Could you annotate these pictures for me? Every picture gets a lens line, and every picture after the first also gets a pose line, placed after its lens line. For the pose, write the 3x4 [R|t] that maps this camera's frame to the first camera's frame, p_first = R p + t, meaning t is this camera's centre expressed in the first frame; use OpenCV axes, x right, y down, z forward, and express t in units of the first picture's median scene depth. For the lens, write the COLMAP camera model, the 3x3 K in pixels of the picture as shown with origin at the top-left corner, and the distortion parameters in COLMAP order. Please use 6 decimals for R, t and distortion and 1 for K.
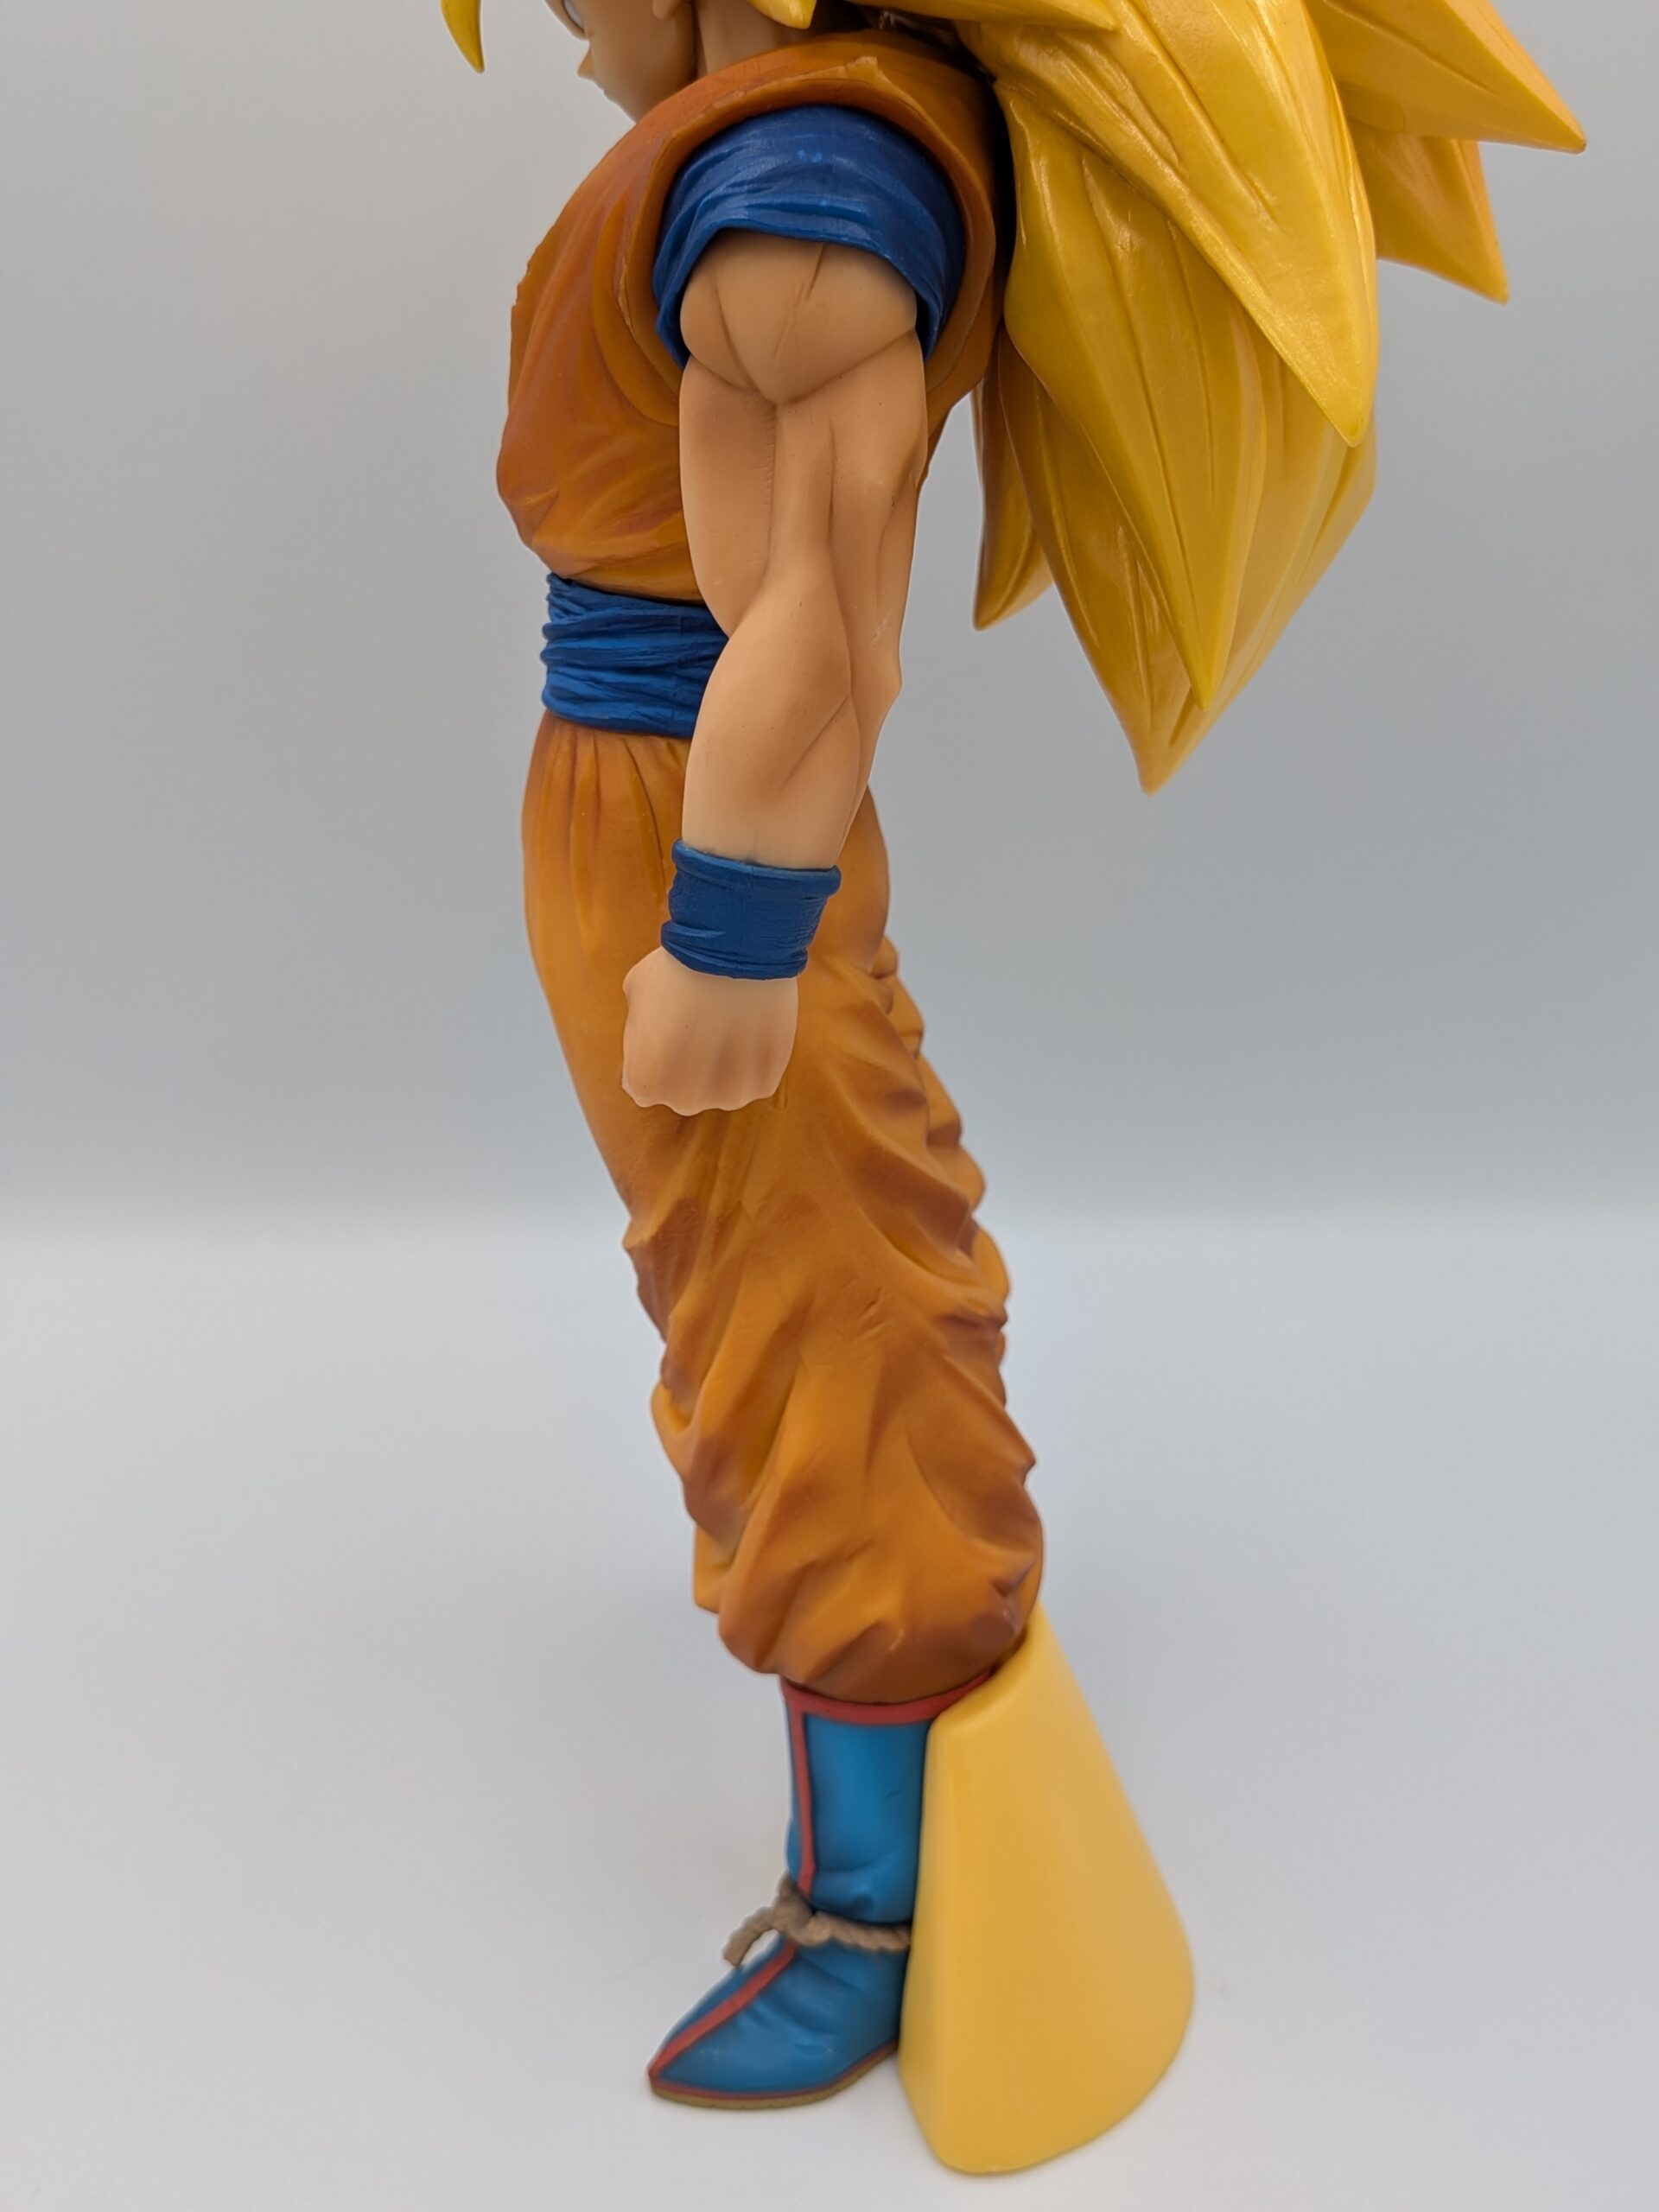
lens RADIAL K [[2093.5, 0, 764.6], [0, 2093.5, 1113.3], [0, 0, 1]] dist [0.119614, -0.312241]
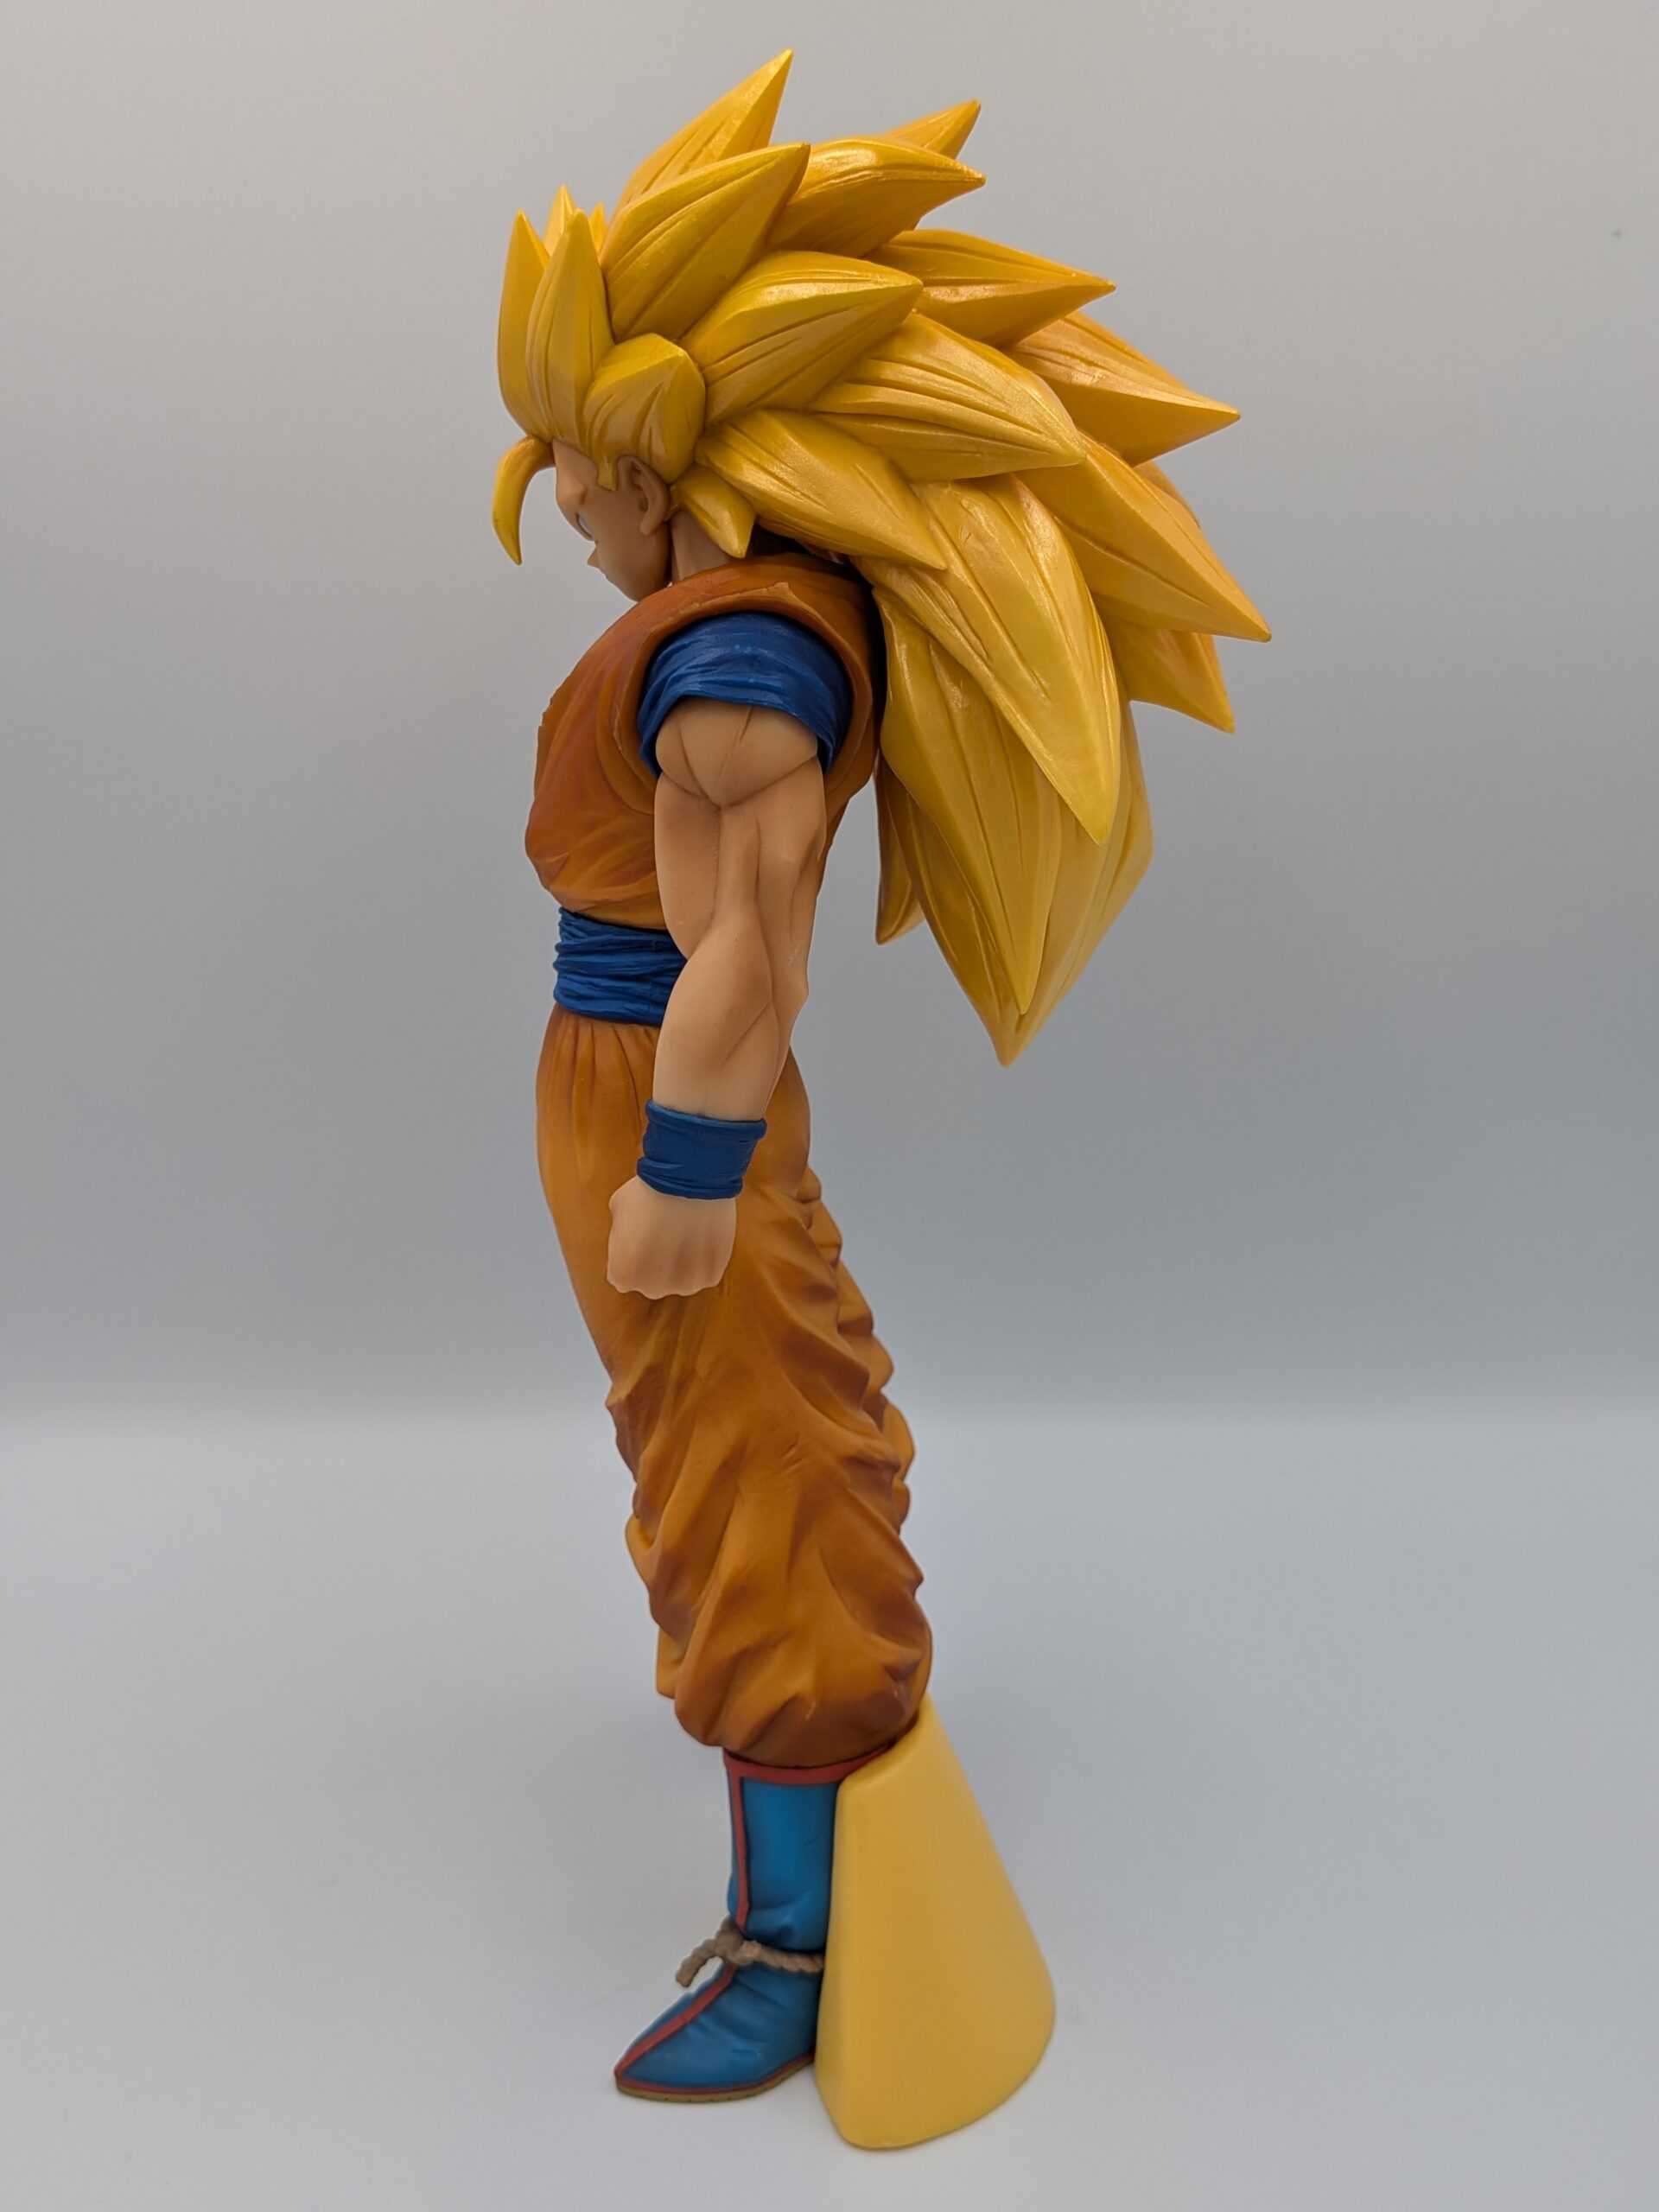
lens RADIAL K [[2122.8, 0, 734.0], [0, 2122.8, 1102.2], [0, 0, 1]] dist [0.130798, -0.334538]
pose [[0.999908, 0.007997, -0.010977, 0.027414], [-0.009260, 0.992693, -0.120308, 0.037287], [0.009935, 0.120398, 0.992676, -0.365664]]
